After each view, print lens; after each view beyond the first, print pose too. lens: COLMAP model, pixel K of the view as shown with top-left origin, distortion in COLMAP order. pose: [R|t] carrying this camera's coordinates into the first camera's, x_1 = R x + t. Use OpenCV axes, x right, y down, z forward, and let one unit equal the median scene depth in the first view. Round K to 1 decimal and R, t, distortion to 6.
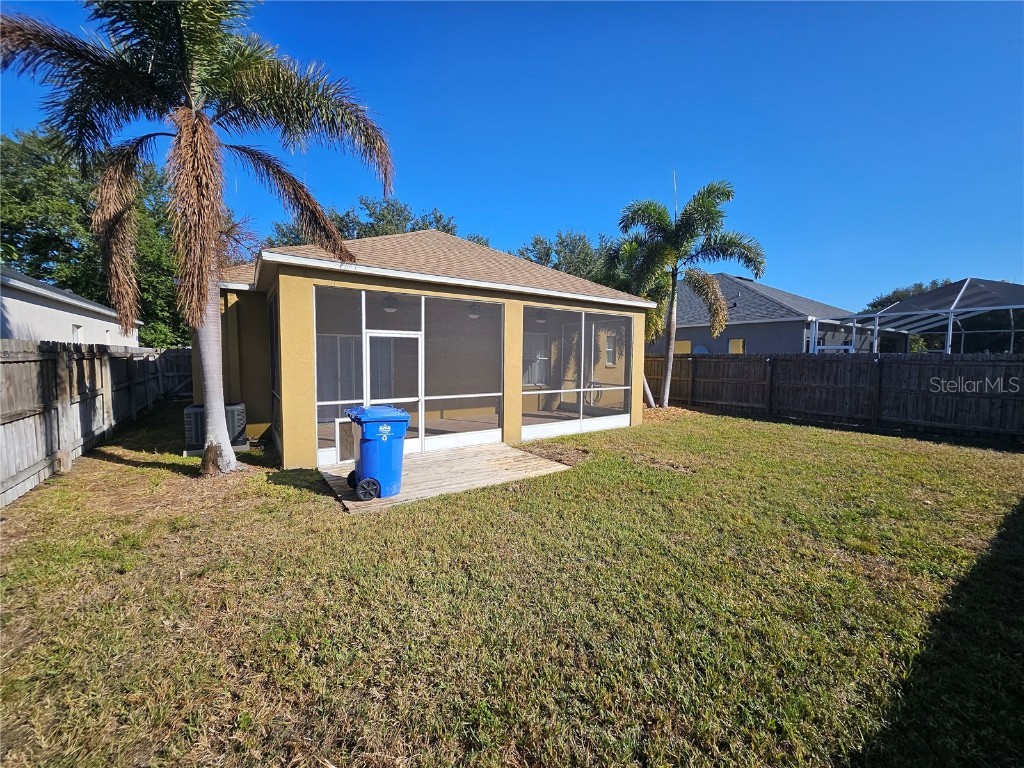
lens RADIAL K [[405.3, 0, 518.7], [0, 405.3, 383.7], [0, 0, 1]] dist [0.000486, -0.000075]
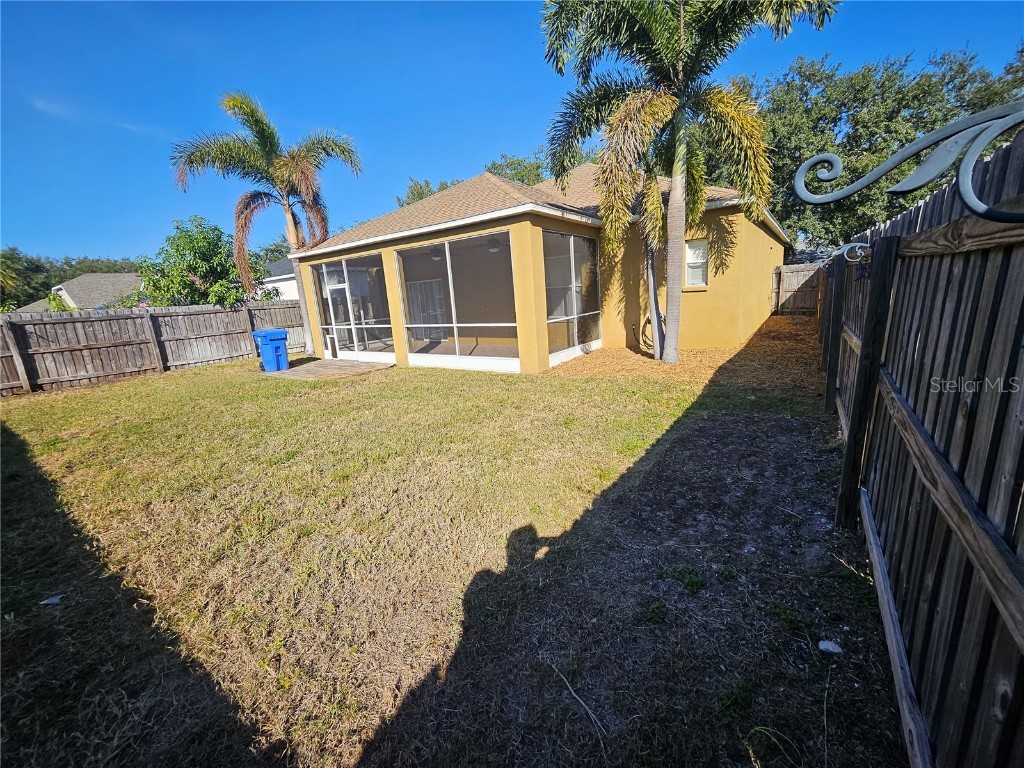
lens RADIAL K [[405.3, 0, 515.7], [0, 405.3, 383.5], [0, 0, 1]] dist [0.000486, -0.000075]
pose [[0.319881, 0.181230, -0.929963, 1.104810], [0.008686, 0.980933, 0.194151, -0.032686], [0.947418, -0.070183, 0.312208, 0.800038]]
